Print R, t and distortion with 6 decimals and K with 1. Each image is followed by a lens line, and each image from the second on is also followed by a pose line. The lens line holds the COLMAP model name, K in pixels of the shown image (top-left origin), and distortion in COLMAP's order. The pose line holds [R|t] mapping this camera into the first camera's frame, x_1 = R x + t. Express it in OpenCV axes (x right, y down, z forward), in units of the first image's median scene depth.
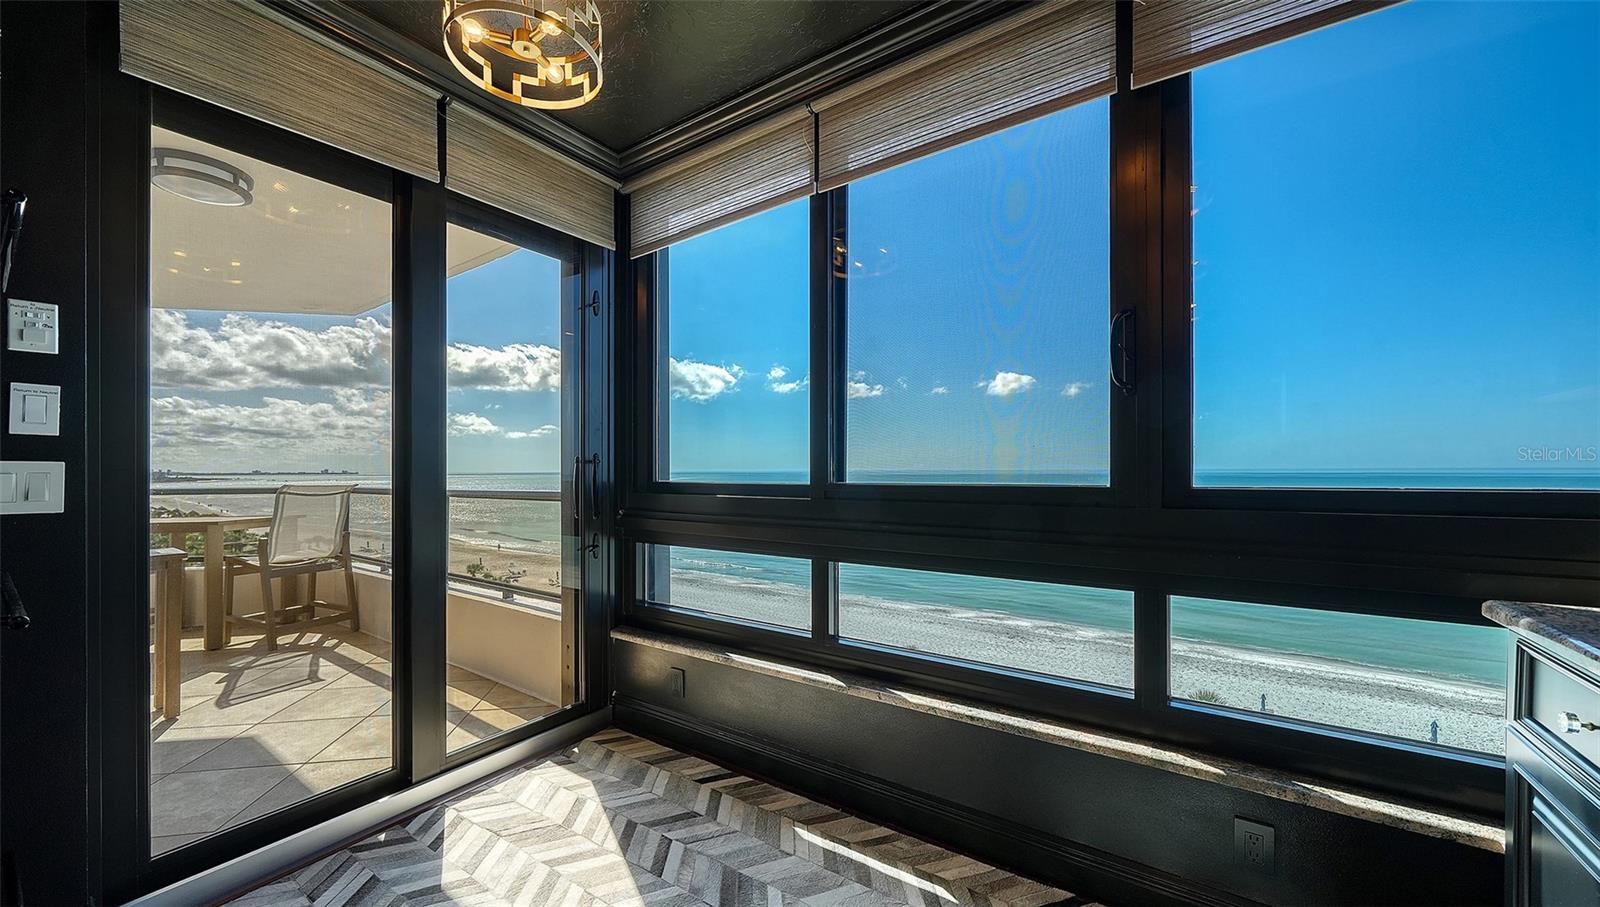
lens RADIAL K [[561.3, 0, 795.4], [0, 561.3, 476.7], [0, 0, 1]] dist [-0.005626, -0.000868]
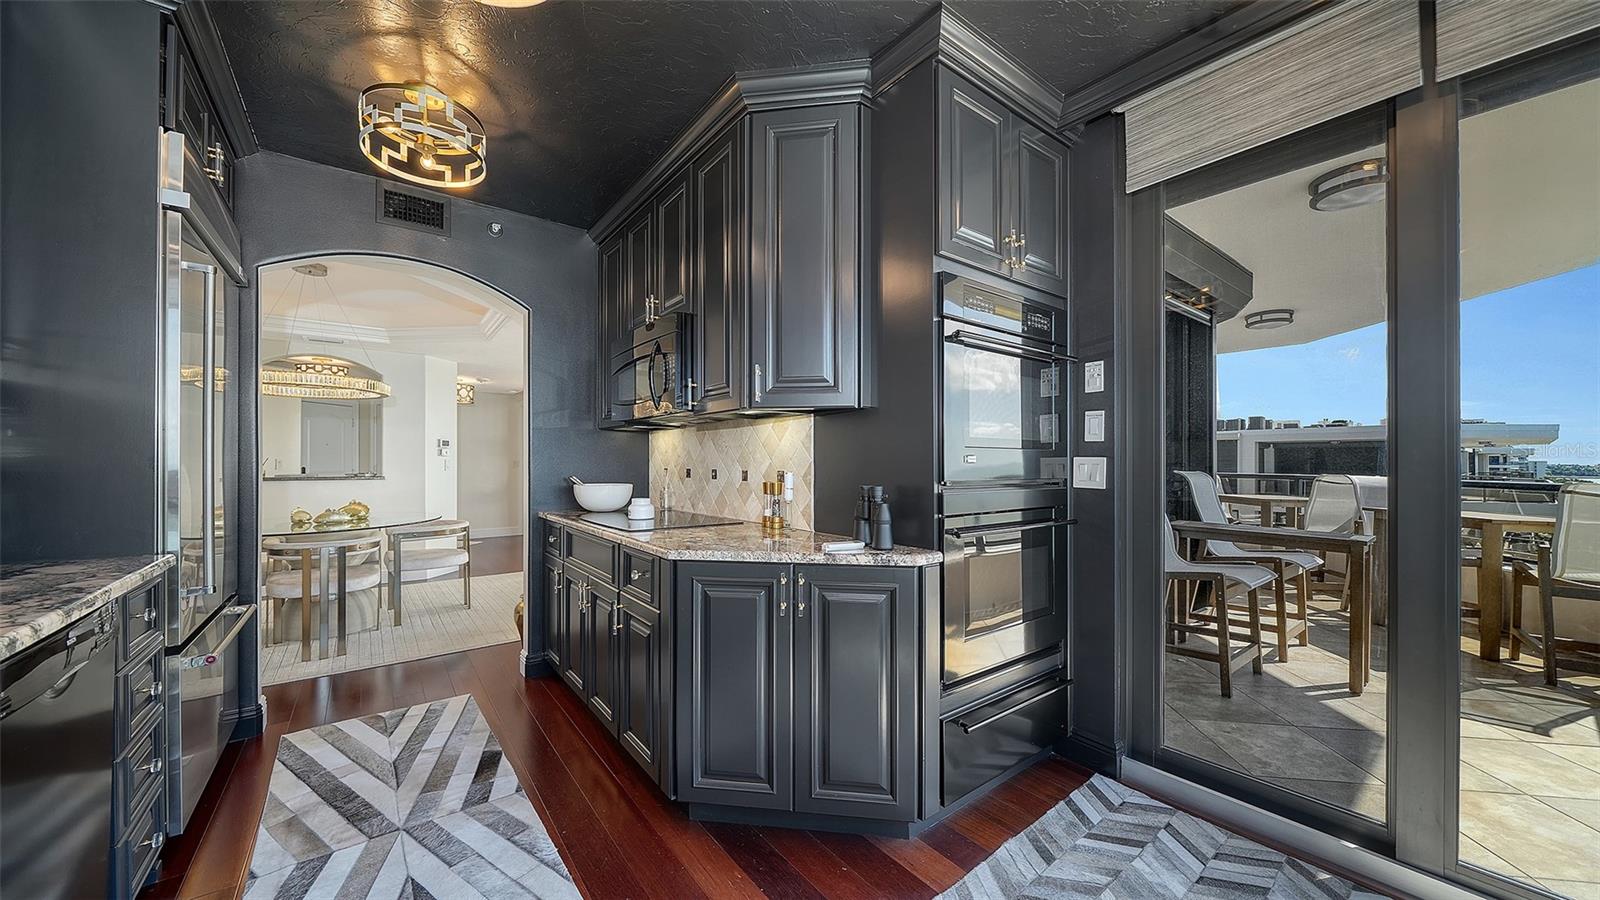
lens RADIAL K [[552.5, 0, 809.4], [0, 552.5, 460.8], [0, 0, 1]] dist [-0.001424, 0.000062]
pose [[-0.294515, -0.001145, -0.955646, 0.297031], [-0.013053, 0.999911, 0.002825, -0.006628], [0.955558, 0.013306, -0.294503, 0.407782]]
